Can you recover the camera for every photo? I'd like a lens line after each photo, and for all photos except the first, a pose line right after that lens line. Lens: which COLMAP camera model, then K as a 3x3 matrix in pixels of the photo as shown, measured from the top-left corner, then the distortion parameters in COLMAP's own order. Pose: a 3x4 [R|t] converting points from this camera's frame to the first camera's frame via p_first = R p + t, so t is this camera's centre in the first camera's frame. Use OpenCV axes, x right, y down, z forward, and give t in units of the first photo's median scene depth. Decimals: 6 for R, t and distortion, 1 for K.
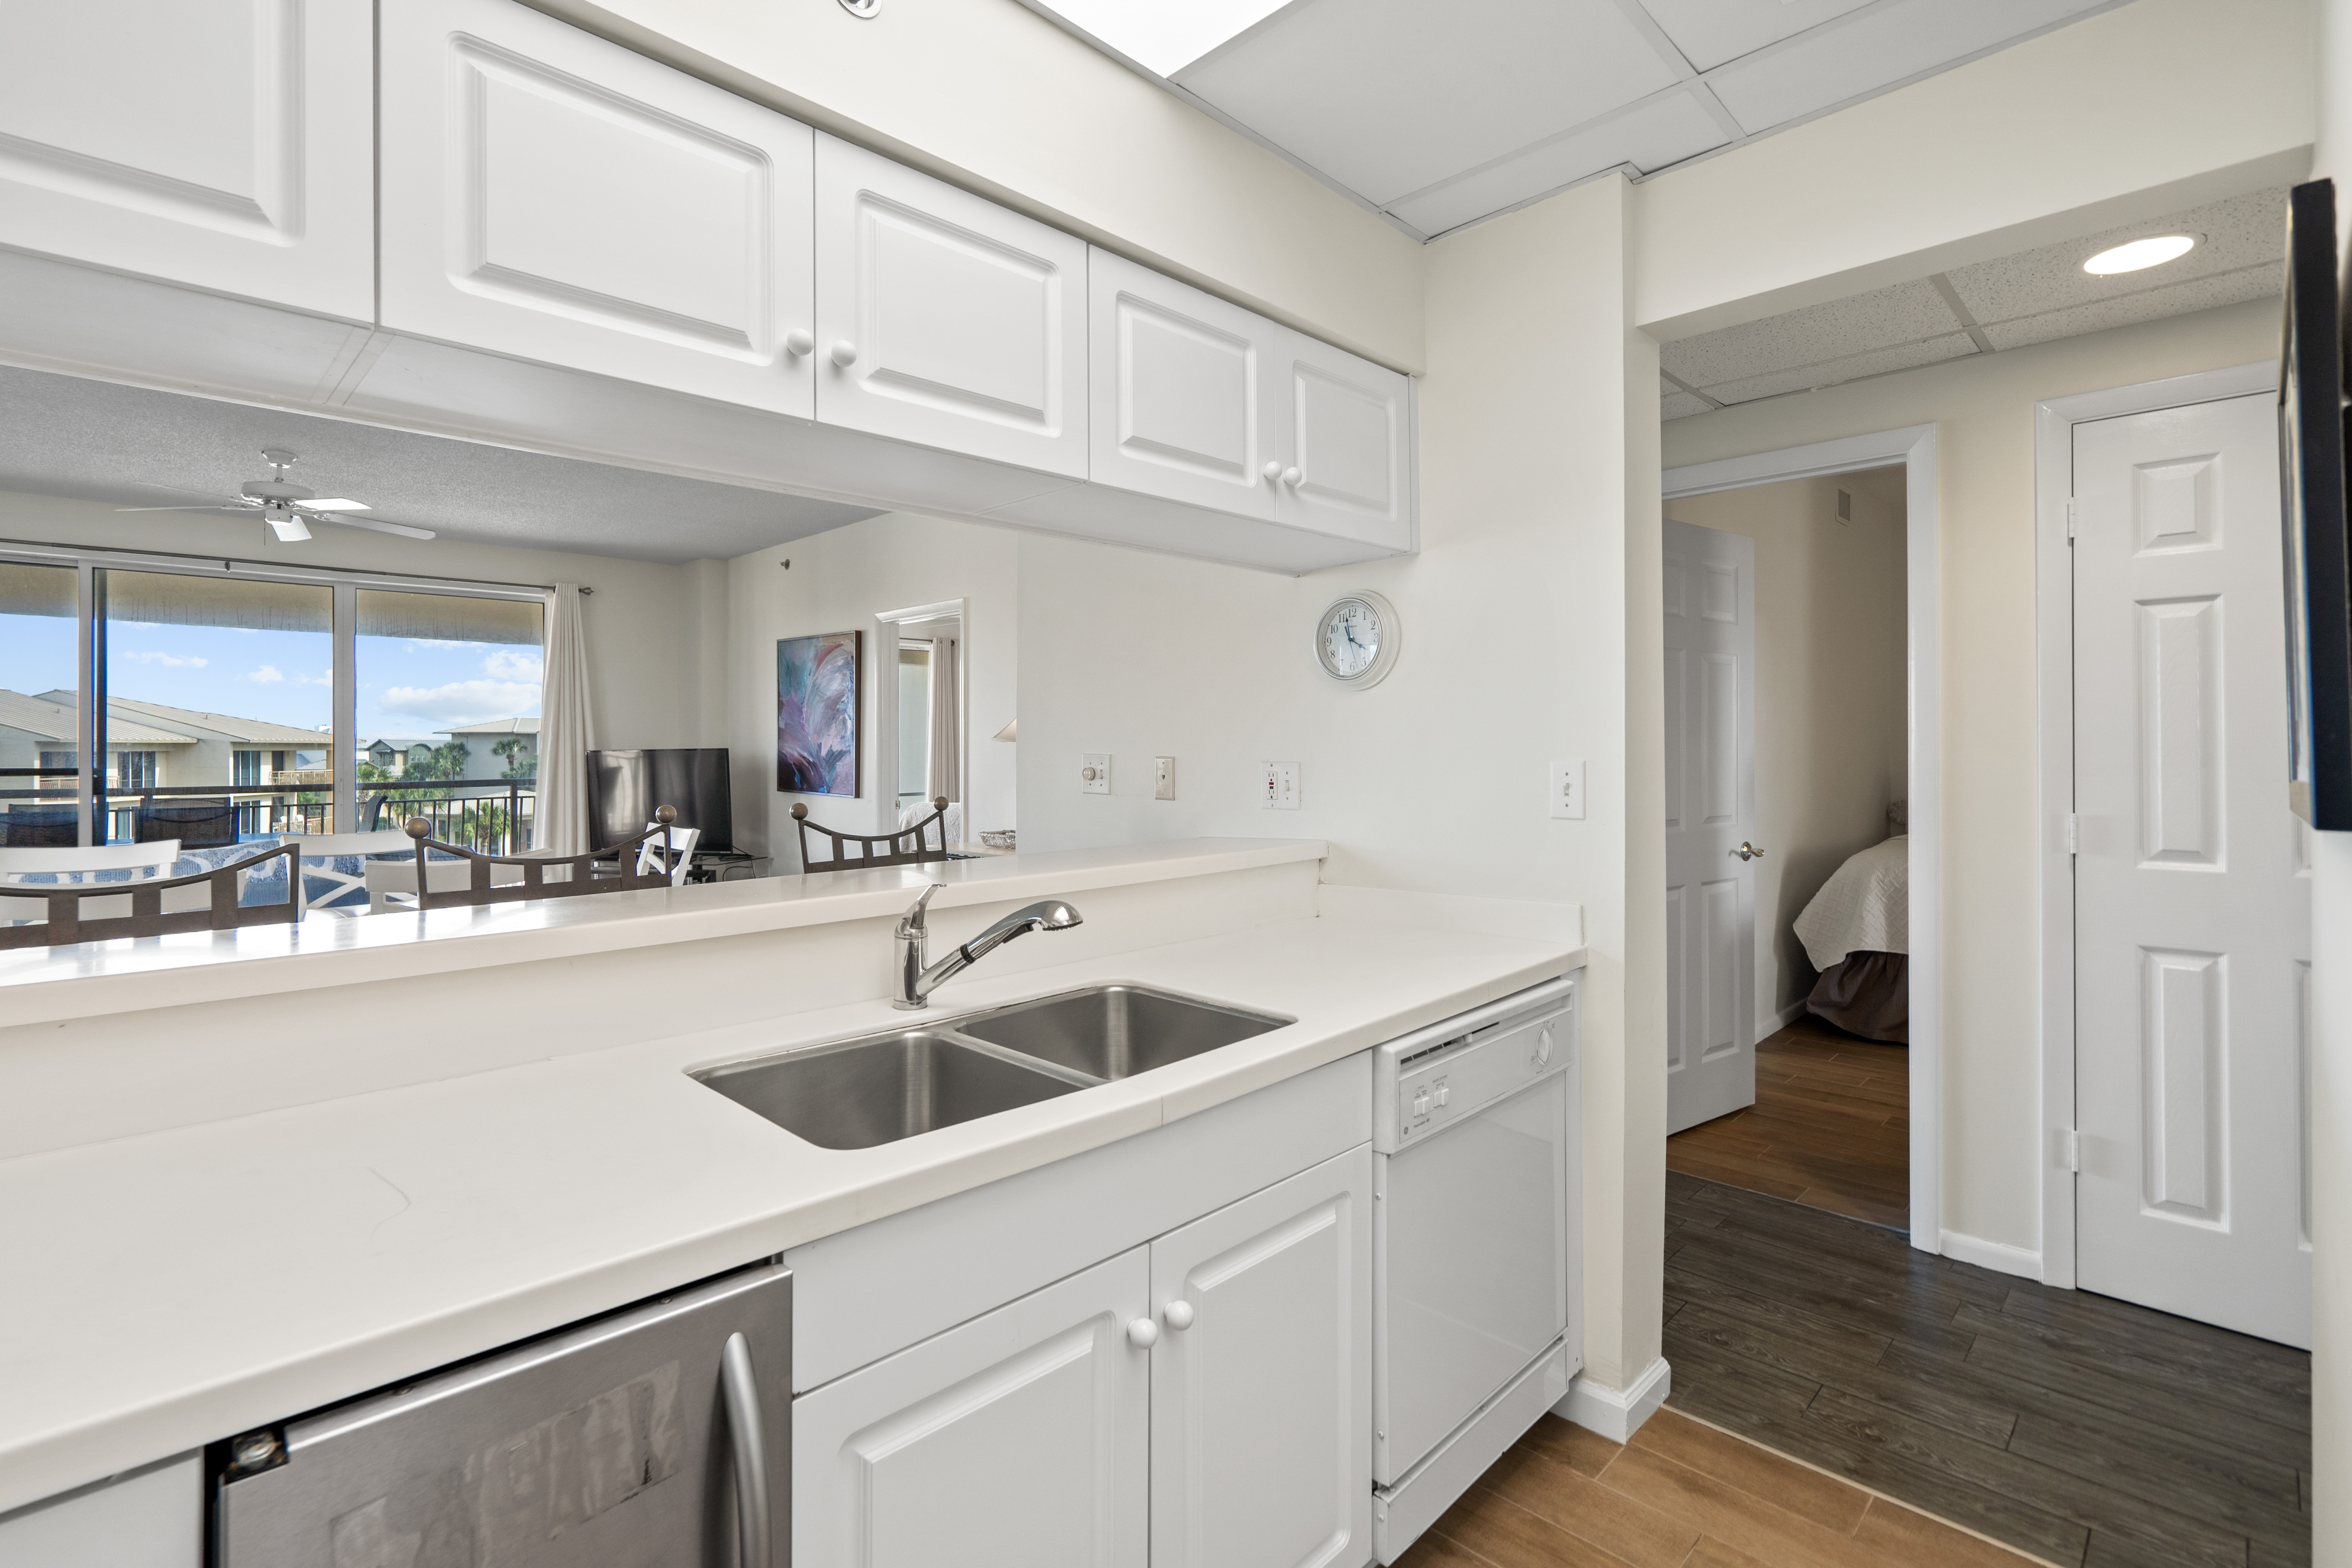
lens RADIAL K [[1104.2, 0, 1141.0], [0, 1104.2, 734.0], [0, 0, 1]] dist [-0.000267, 0.000909]
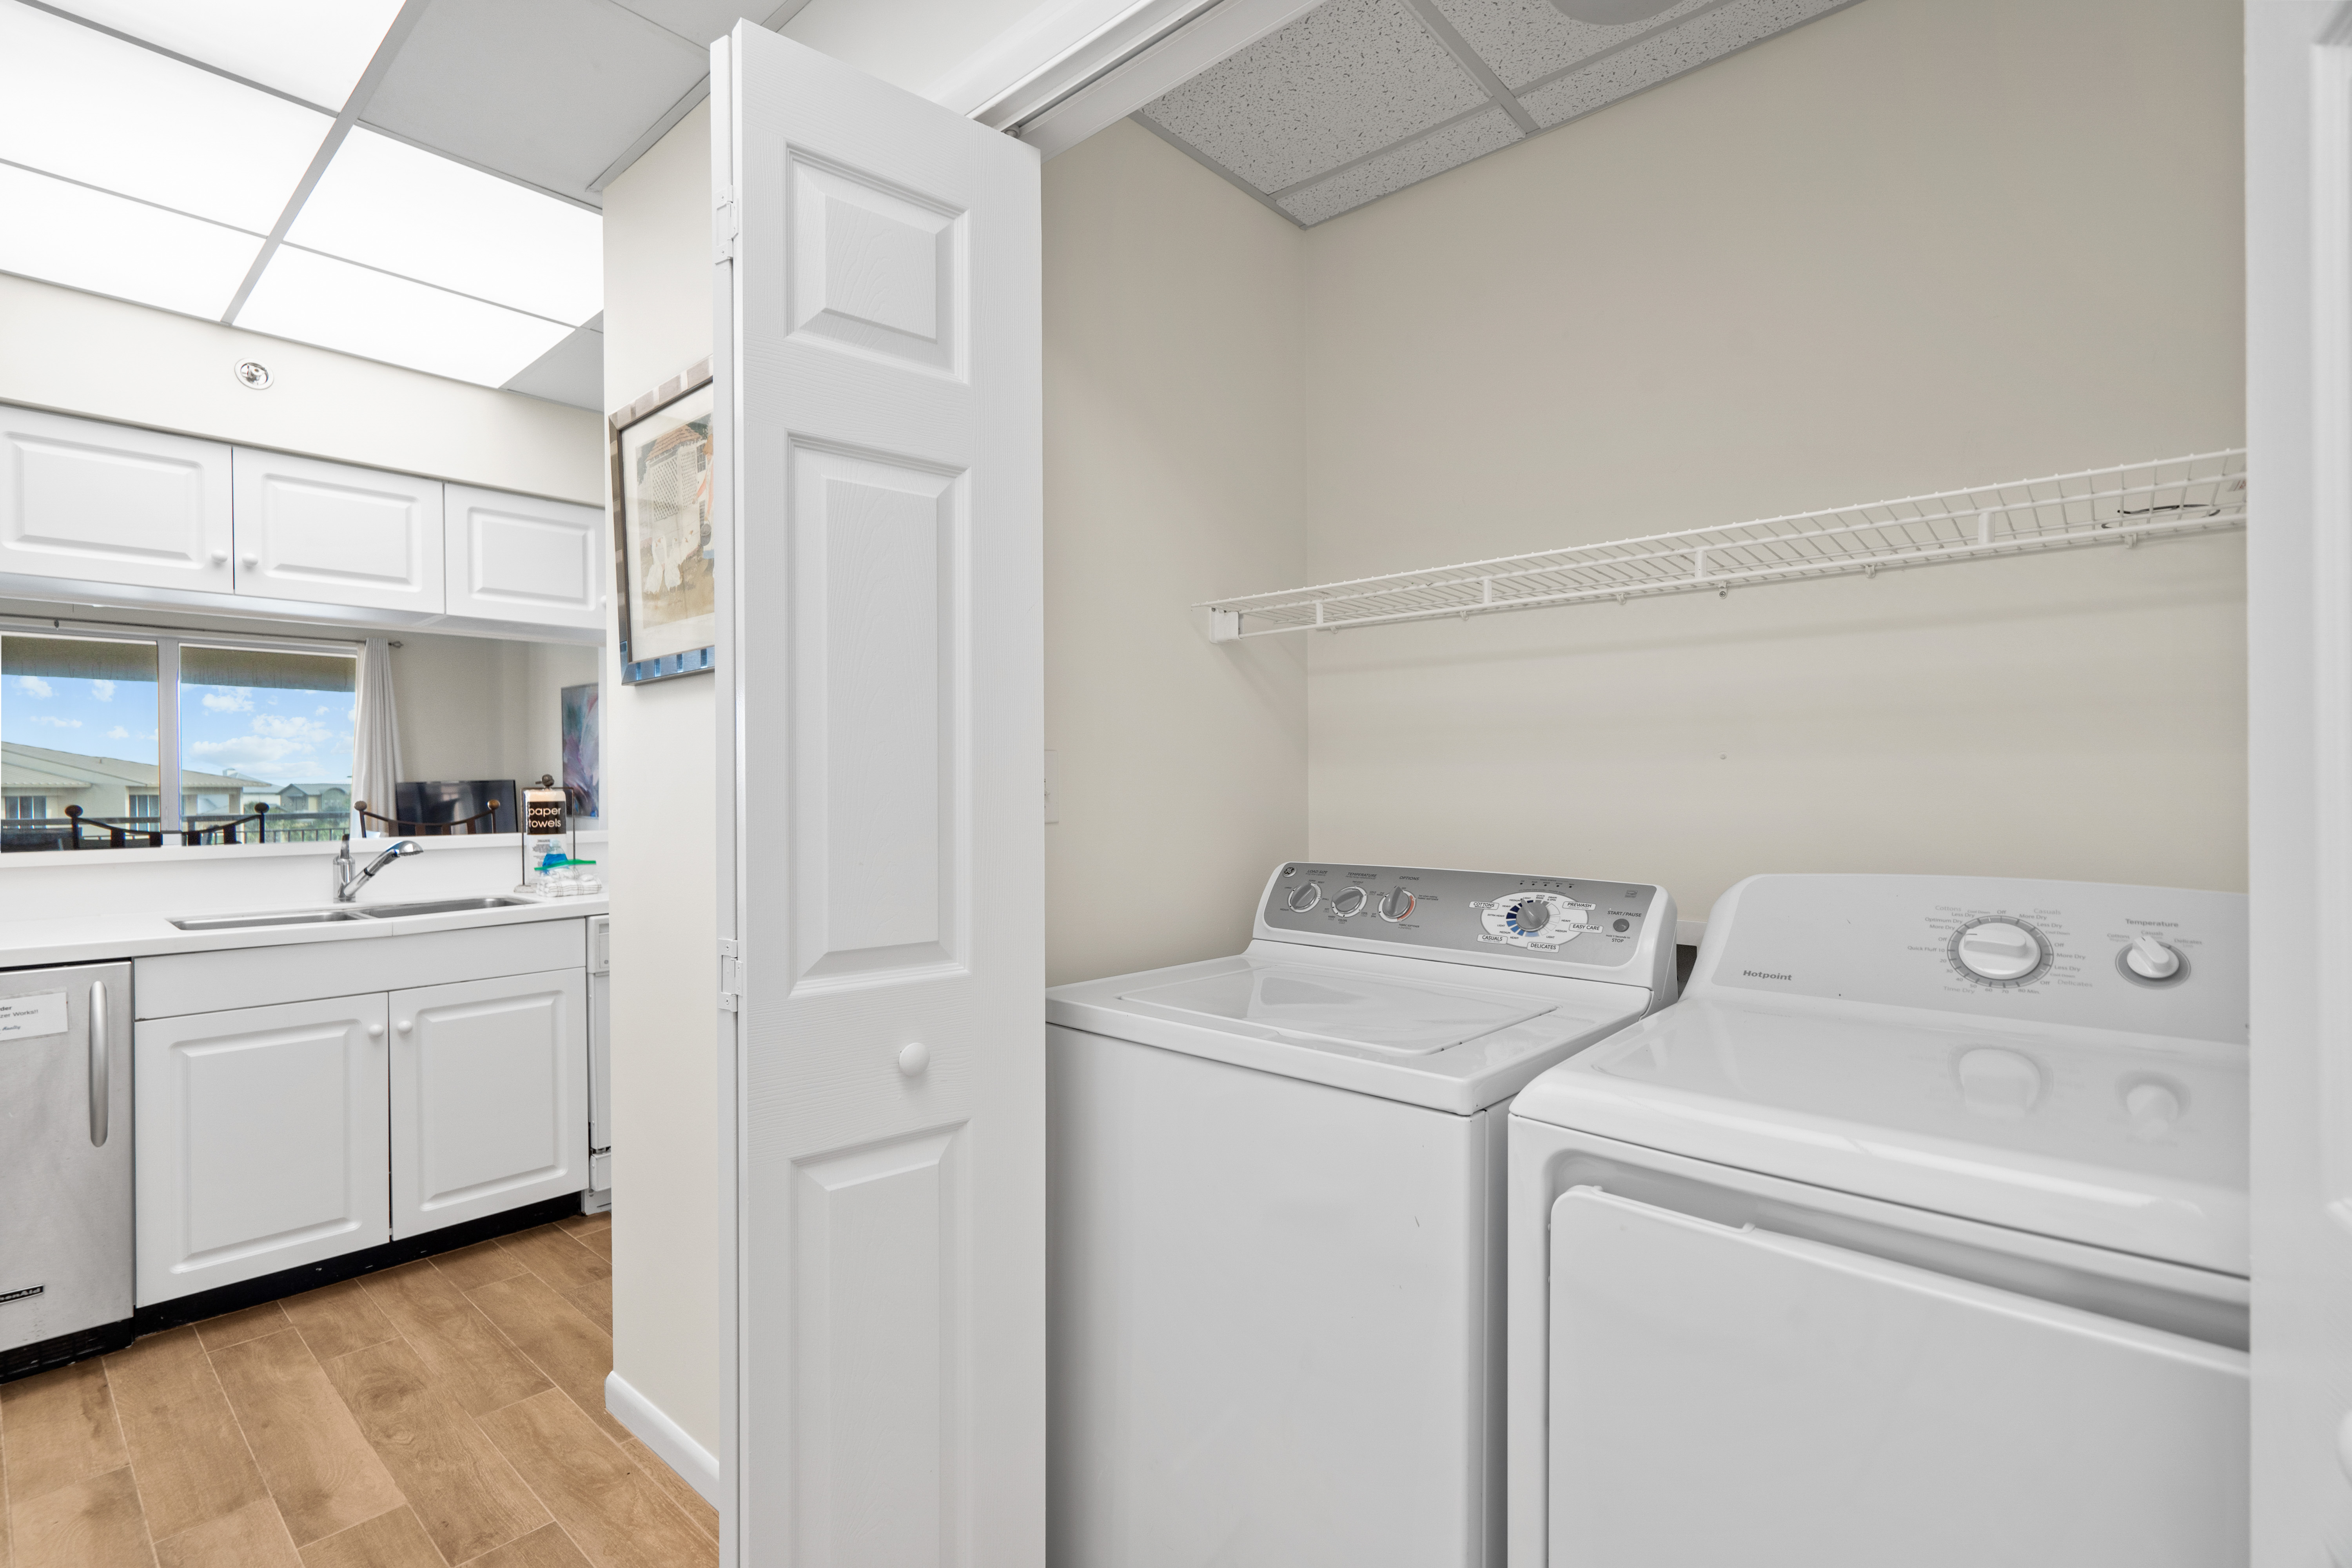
lens RADIAL K [[1108.3, 0, 1176.0], [0, 1108.3, 784.0], [0, 0, 1]] dist [0.000142, -0.000574]
pose [[0.997965, -0.005365, 0.063540, 0.361393], [0.004813, 0.999949, 0.008839, 0.014135], [-0.063584, -0.008515, 0.997940, -0.314169]]
